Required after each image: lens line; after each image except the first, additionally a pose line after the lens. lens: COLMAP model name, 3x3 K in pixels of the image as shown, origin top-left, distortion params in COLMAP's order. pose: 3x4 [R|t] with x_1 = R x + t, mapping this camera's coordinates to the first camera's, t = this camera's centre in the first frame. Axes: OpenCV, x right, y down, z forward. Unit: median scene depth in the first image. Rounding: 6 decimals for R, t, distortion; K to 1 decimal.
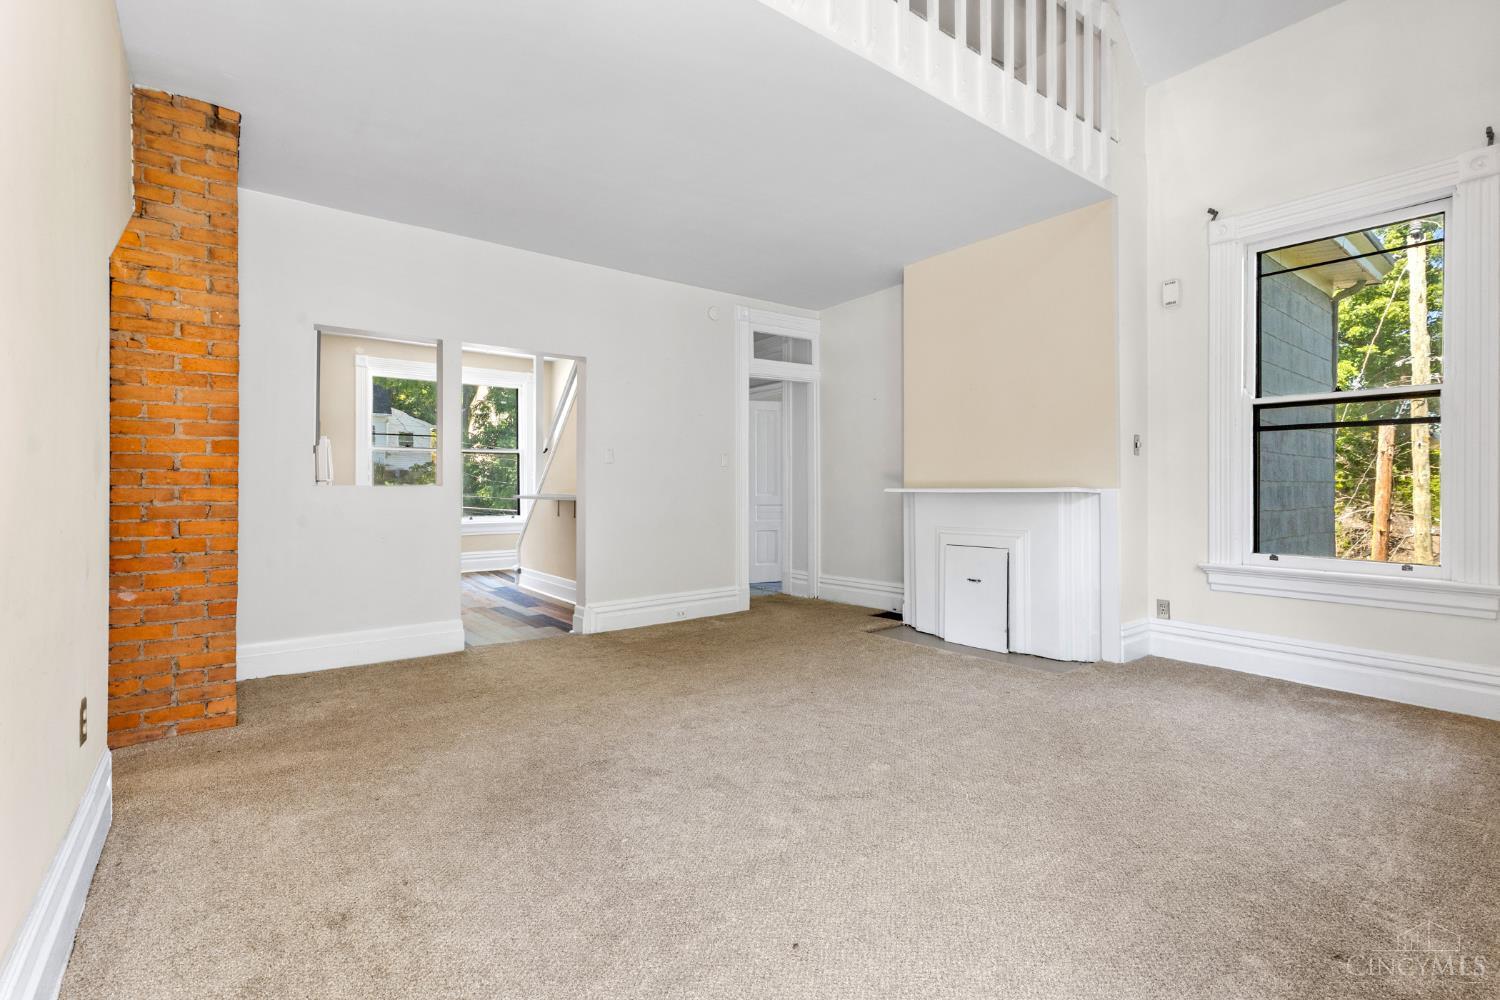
lens RADIAL K [[674.6, 0, 750.1], [0, 674.6, 472.4], [0, 0, 1]] dist [0.006031, 0.000048]
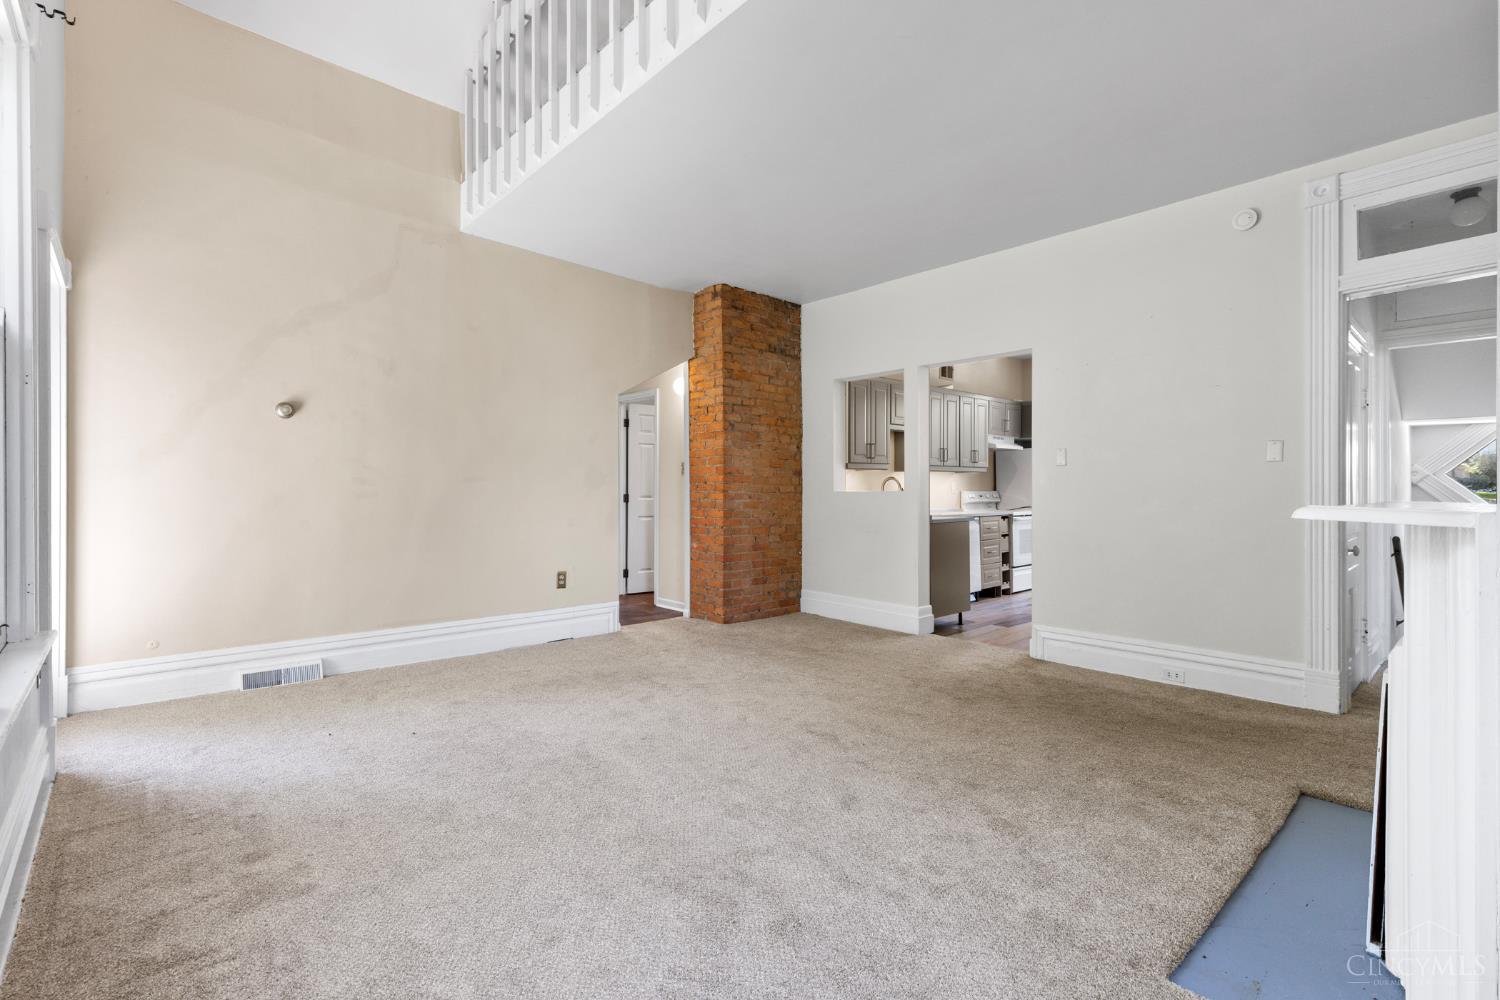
lens RADIAL K [[674.6, 0, 734.2], [0, 674.6, 489.1], [0, 0, 1]] dist [0.006031, 0.000048]
pose [[0.067587, 0.000553, -0.997713, 1.066957], [0.019345, 0.999811, 0.001865, 0.011367], [0.997526, -0.019427, 0.067563, 0.935666]]
